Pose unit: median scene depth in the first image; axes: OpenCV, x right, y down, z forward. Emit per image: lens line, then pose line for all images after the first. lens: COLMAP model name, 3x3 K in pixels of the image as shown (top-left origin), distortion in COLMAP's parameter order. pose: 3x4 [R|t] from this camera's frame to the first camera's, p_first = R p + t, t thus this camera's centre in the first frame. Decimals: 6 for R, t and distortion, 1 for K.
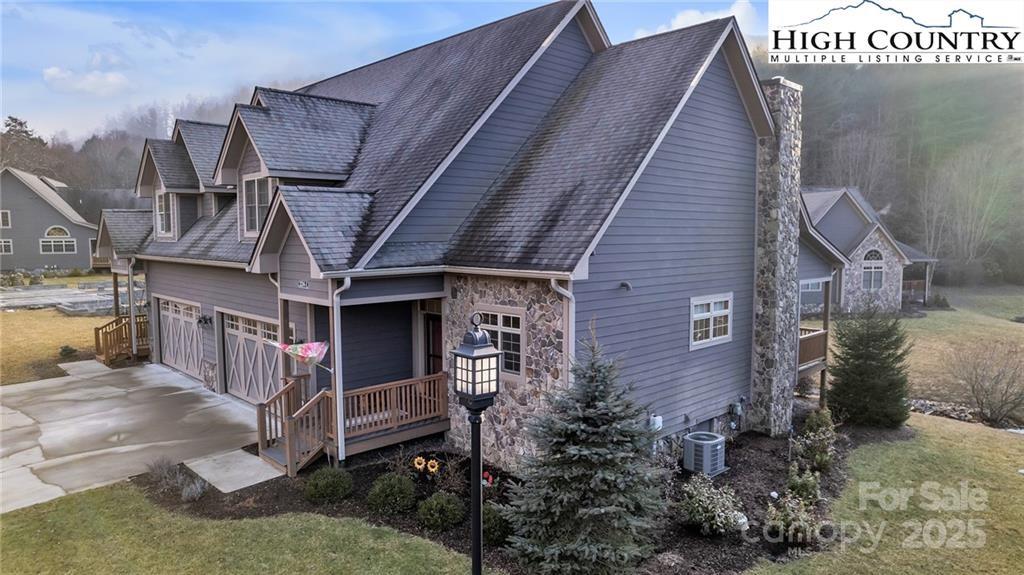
lens RADIAL K [[651.4, 0, 514.1], [0, 651.4, 288.1], [0, 0, 1]] dist [-0.044023, 0.013929]
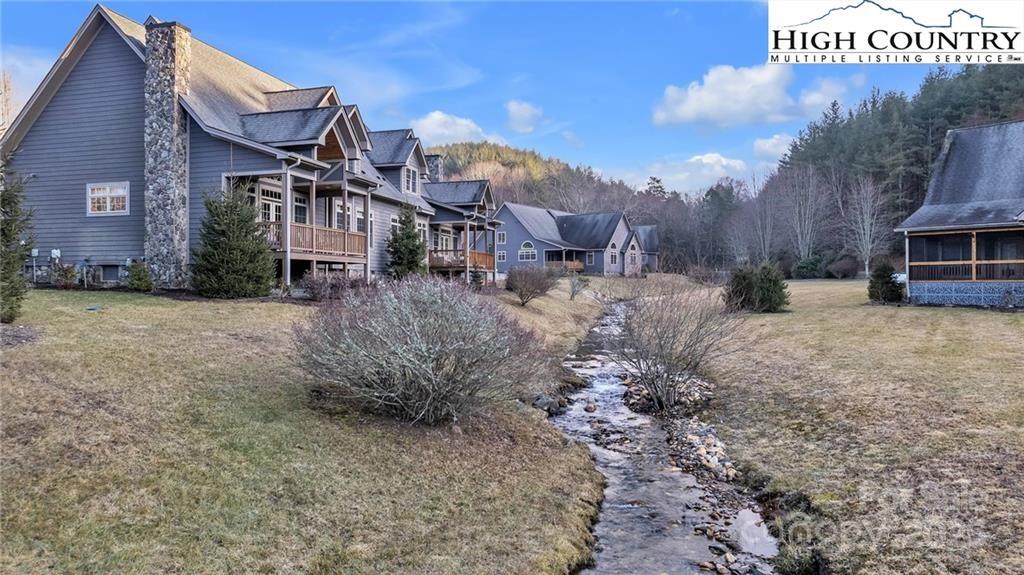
lens RADIAL K [[651.4, 0, 514.9], [0, 651.4, 285.5], [0, 0, 1]] dist [-0.044023, 0.013929]
pose [[0.516220, 0.003824, -0.856448, 2.112007], [-0.071727, 0.996670, -0.038783, 0.244765], [0.853447, 0.081451, 0.514775, 1.059058]]
